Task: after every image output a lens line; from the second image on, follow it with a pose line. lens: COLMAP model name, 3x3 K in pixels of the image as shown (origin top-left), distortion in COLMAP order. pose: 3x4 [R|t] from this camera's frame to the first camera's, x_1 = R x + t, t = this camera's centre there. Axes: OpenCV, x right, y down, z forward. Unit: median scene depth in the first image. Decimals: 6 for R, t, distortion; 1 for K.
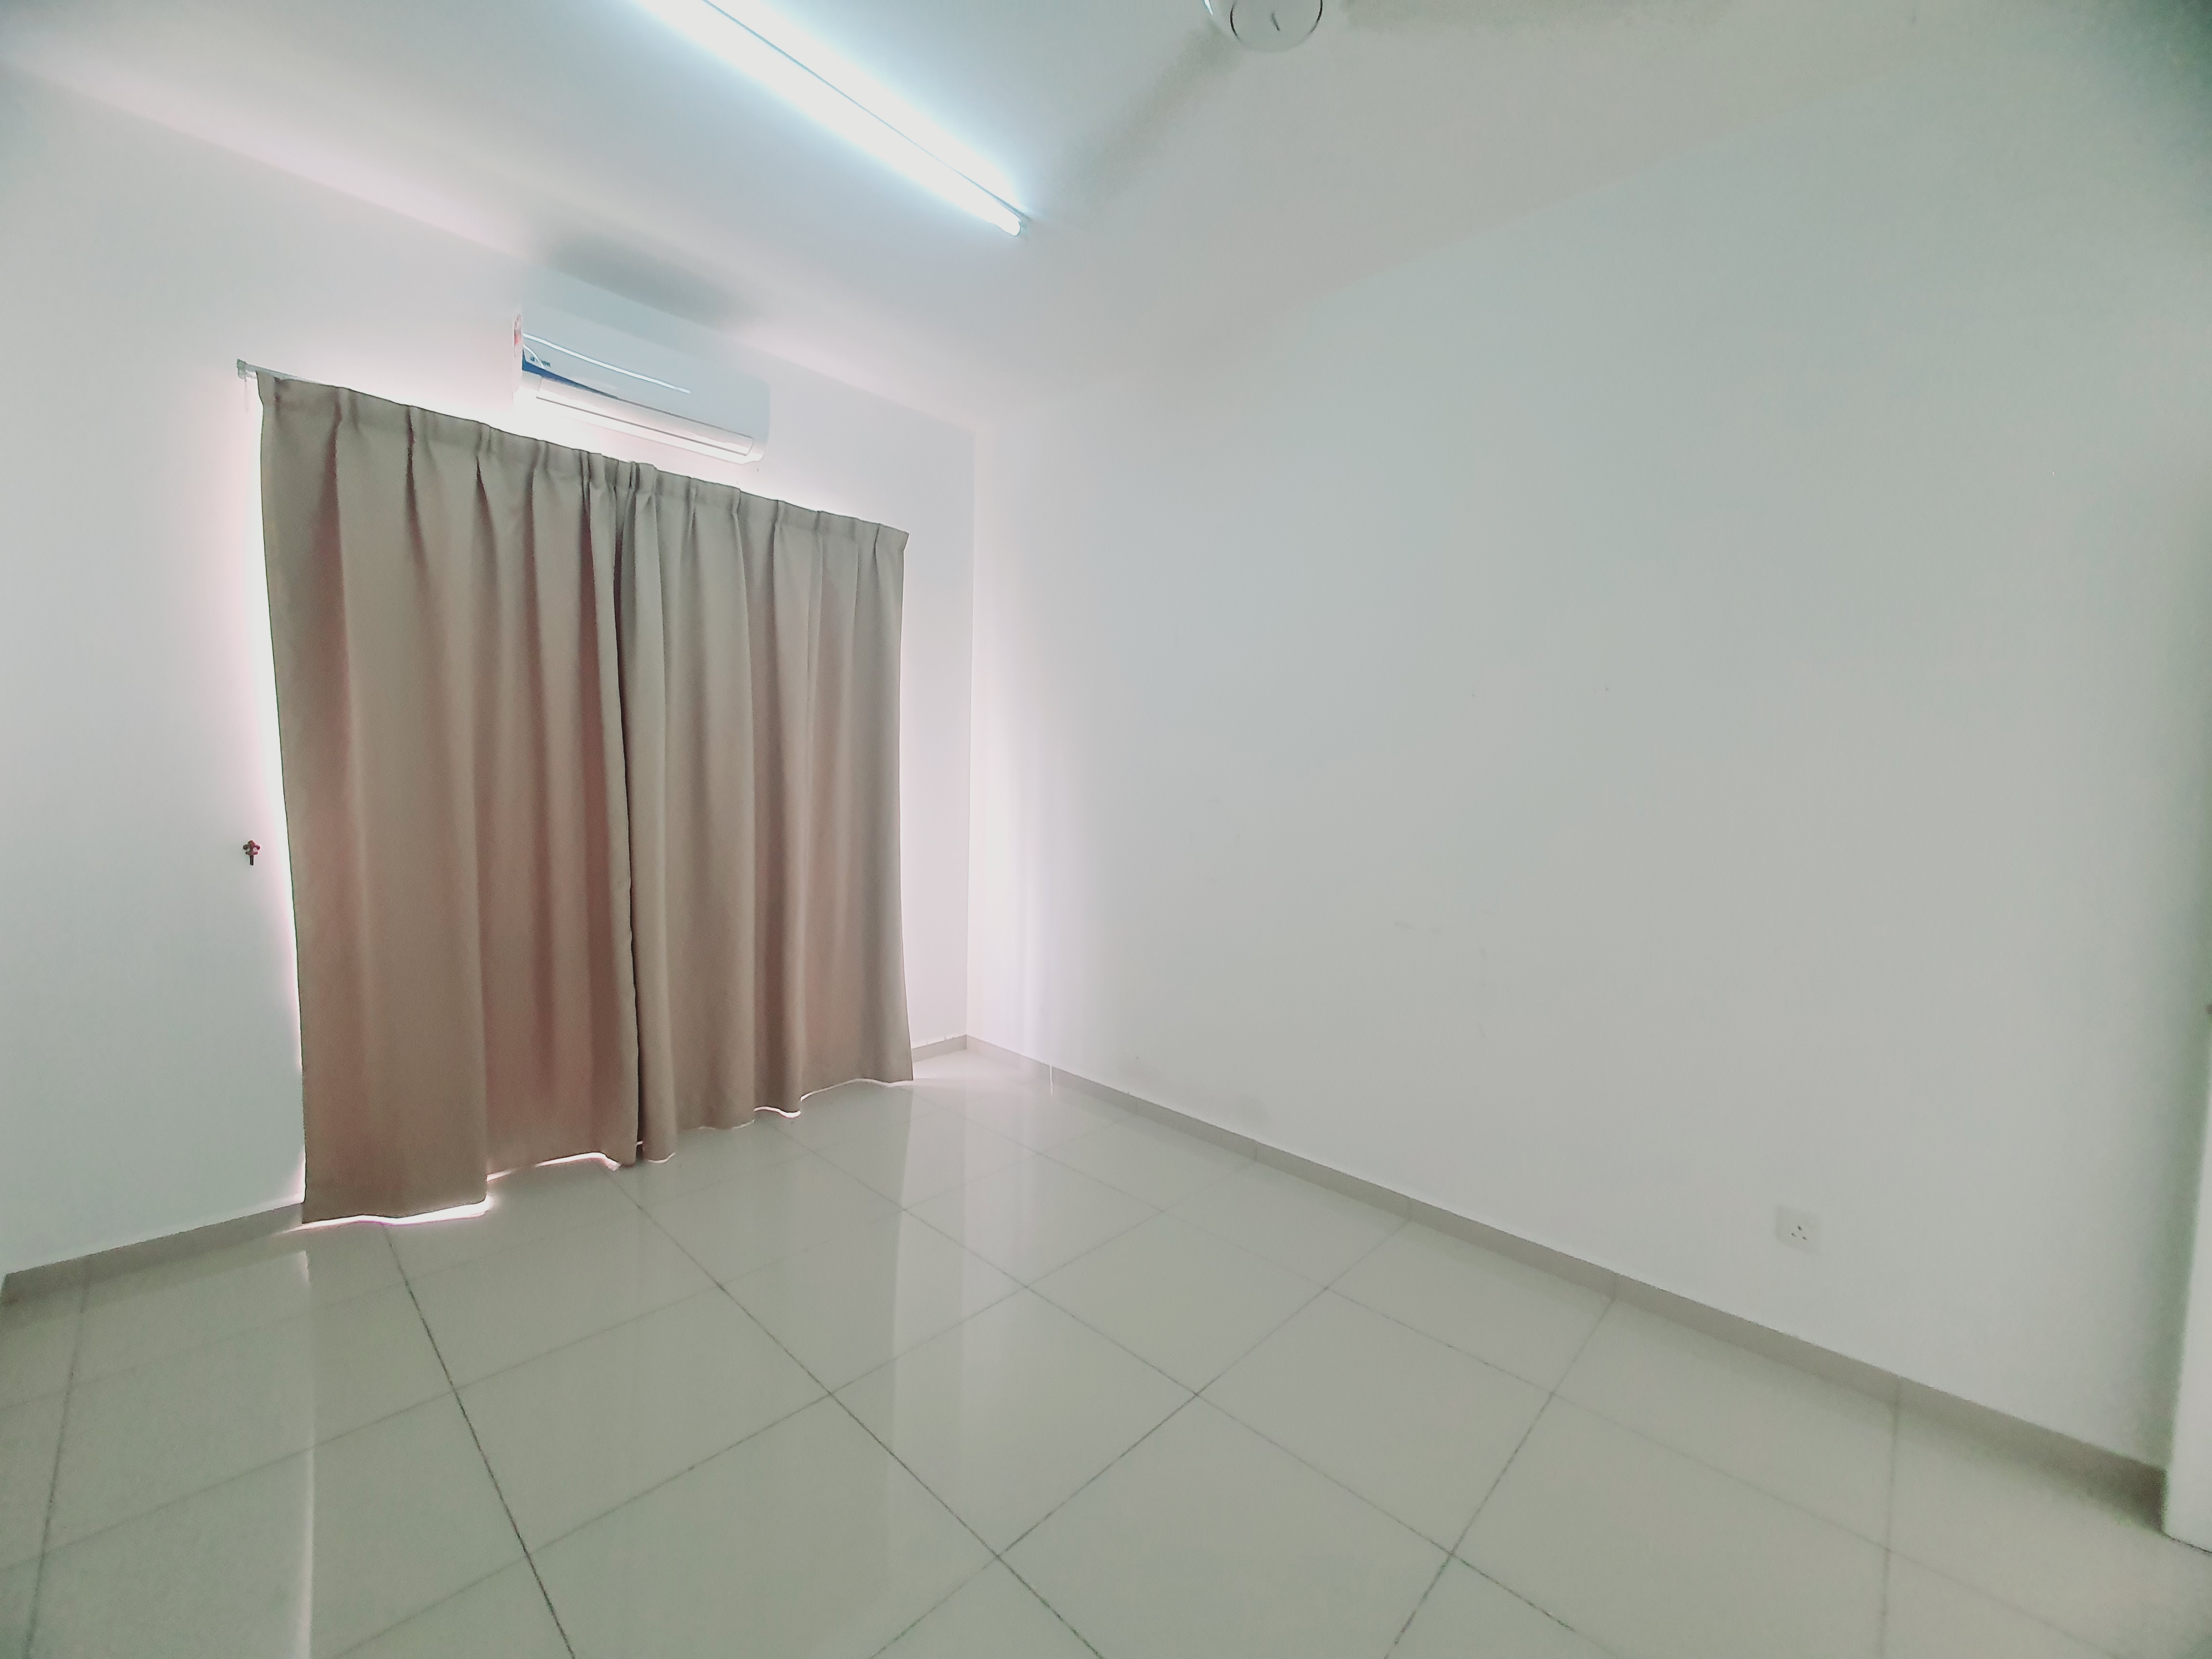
lens RADIAL K [[877.8, 0, 1106.0], [0, 877.8, 829.5], [0, 0, 1]] dist [0.002038, -0.000119]
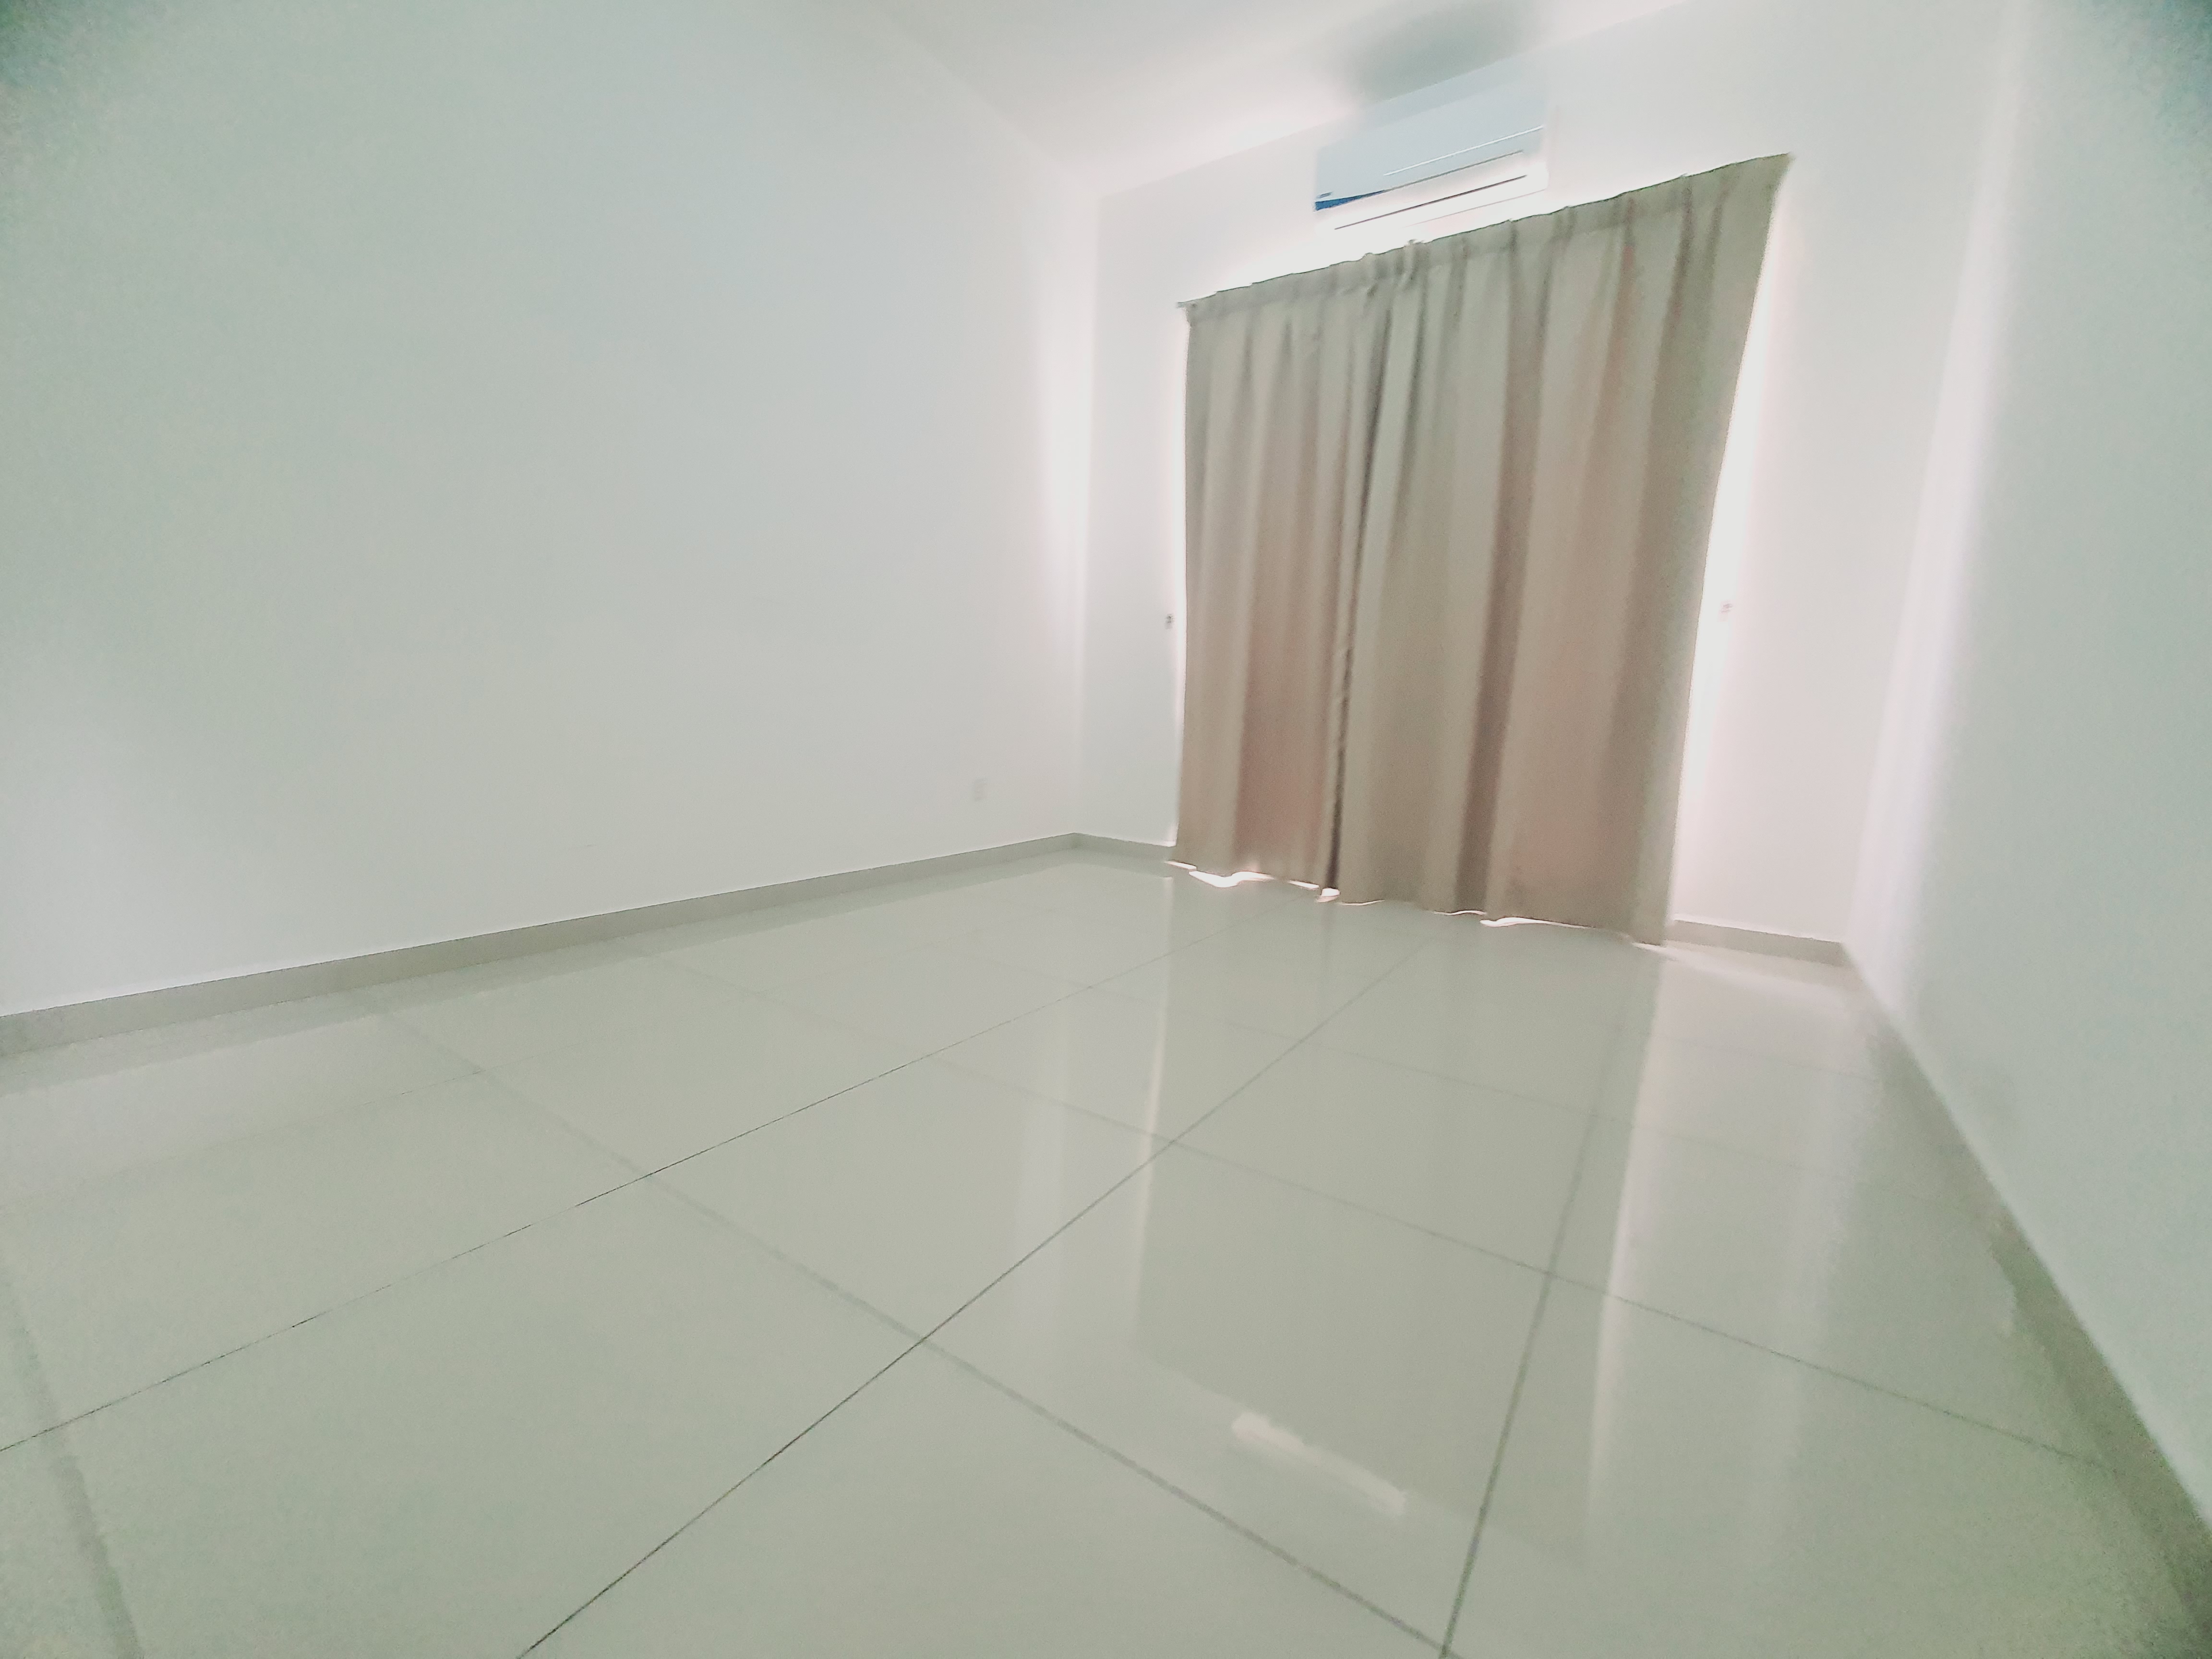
lens RADIAL K [[877.8, 0, 1106.0], [0, 877.8, 829.5], [0, 0, 1]] dist [0.002038, -0.000119]
pose [[0.174281, 0.131898, -0.975822, 0.564422], [-0.096082, 0.988537, 0.116457, 0.202005], [0.979997, 0.073463, 0.184956, 0.545182]]
